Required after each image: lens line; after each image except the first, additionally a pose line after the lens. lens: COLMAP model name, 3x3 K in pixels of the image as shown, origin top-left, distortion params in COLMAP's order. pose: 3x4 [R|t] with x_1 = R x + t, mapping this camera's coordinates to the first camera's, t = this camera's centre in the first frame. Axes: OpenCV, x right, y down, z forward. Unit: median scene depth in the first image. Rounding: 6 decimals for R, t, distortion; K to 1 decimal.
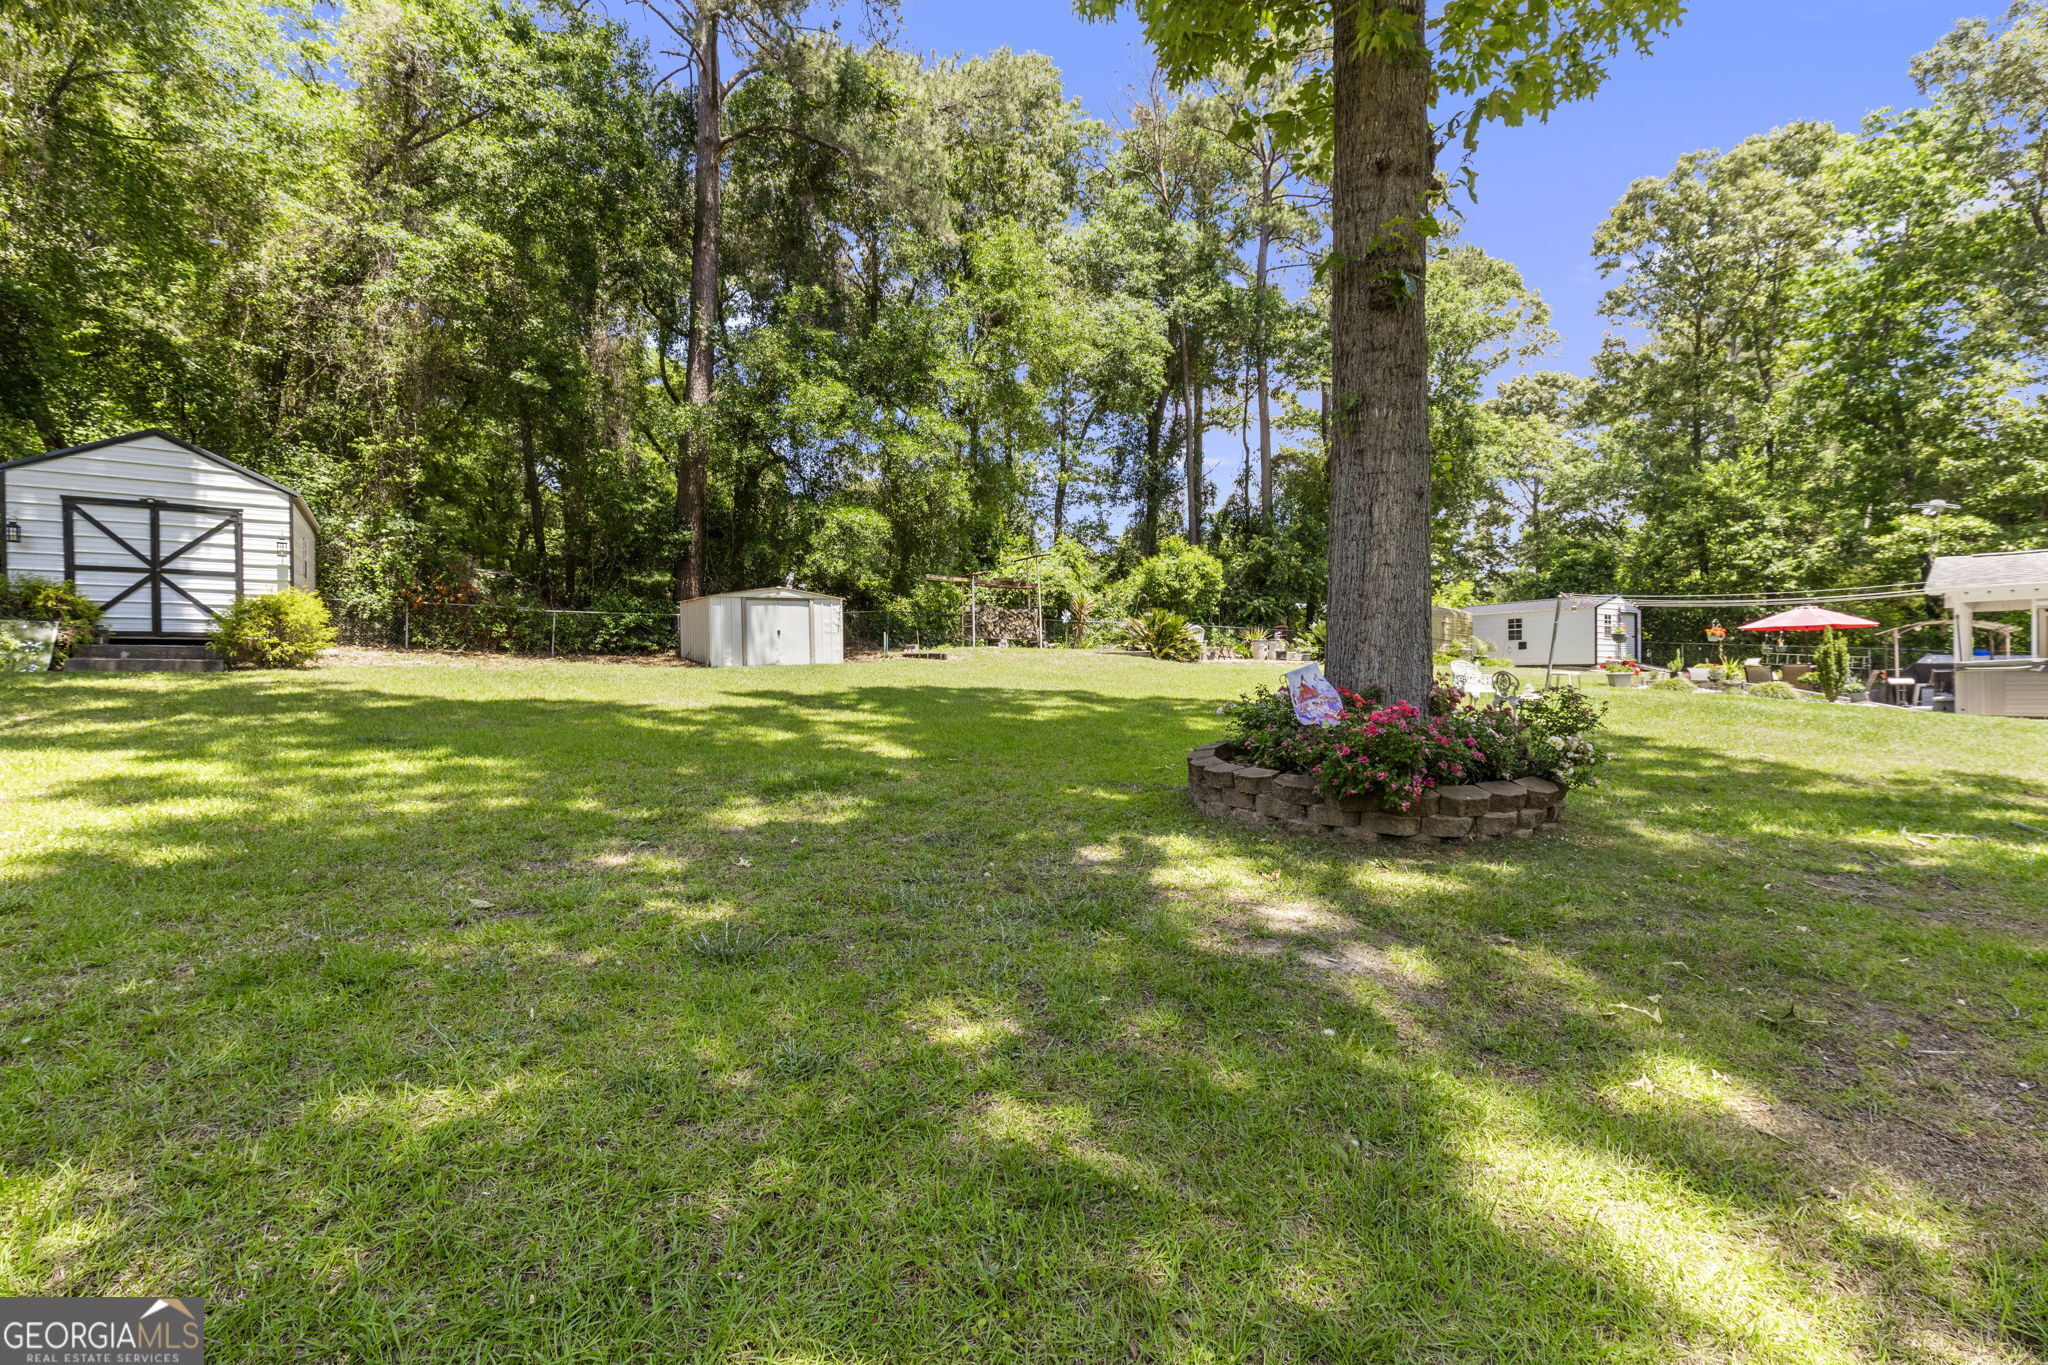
lens RADIAL K [[910.6, 0, 1025.8], [0, 910.6, 674.0], [0, 0, 1]] dist [-0.001338, -0.000208]
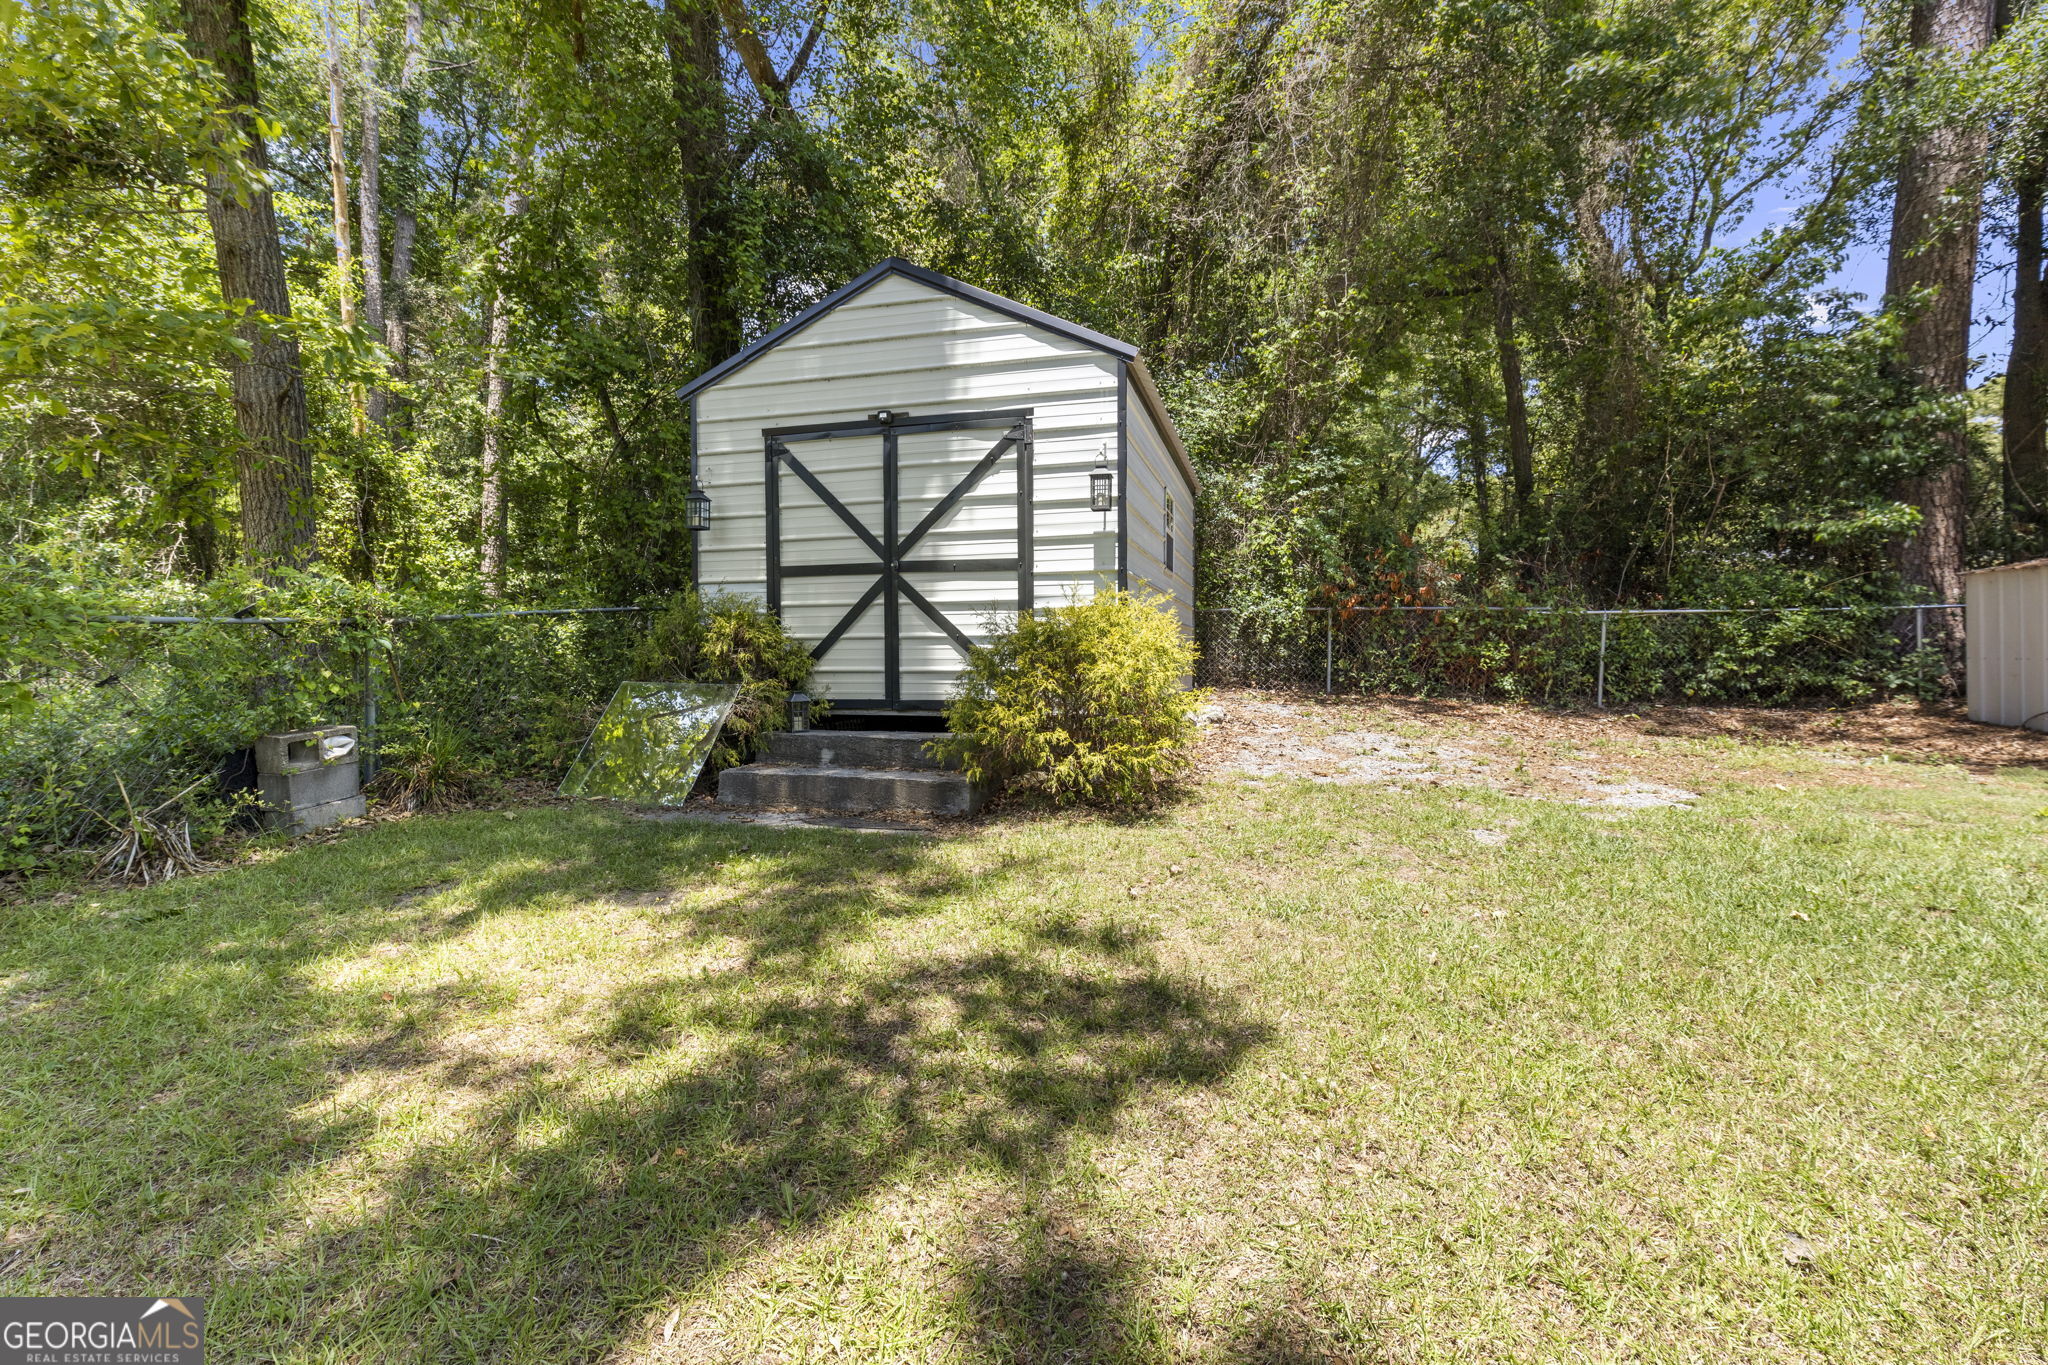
lens RADIAL K [[930.6, 0, 1029.7], [0, 930.6, 668.9], [0, 0, 1]] dist [-0.000720, -0.000437]
pose [[0.645746, 0.000718, -0.763552, -0.532615], [-0.002725, 0.999995, -0.001365, -0.059682], [0.763548, 0.002962, 0.645745, 0.722085]]
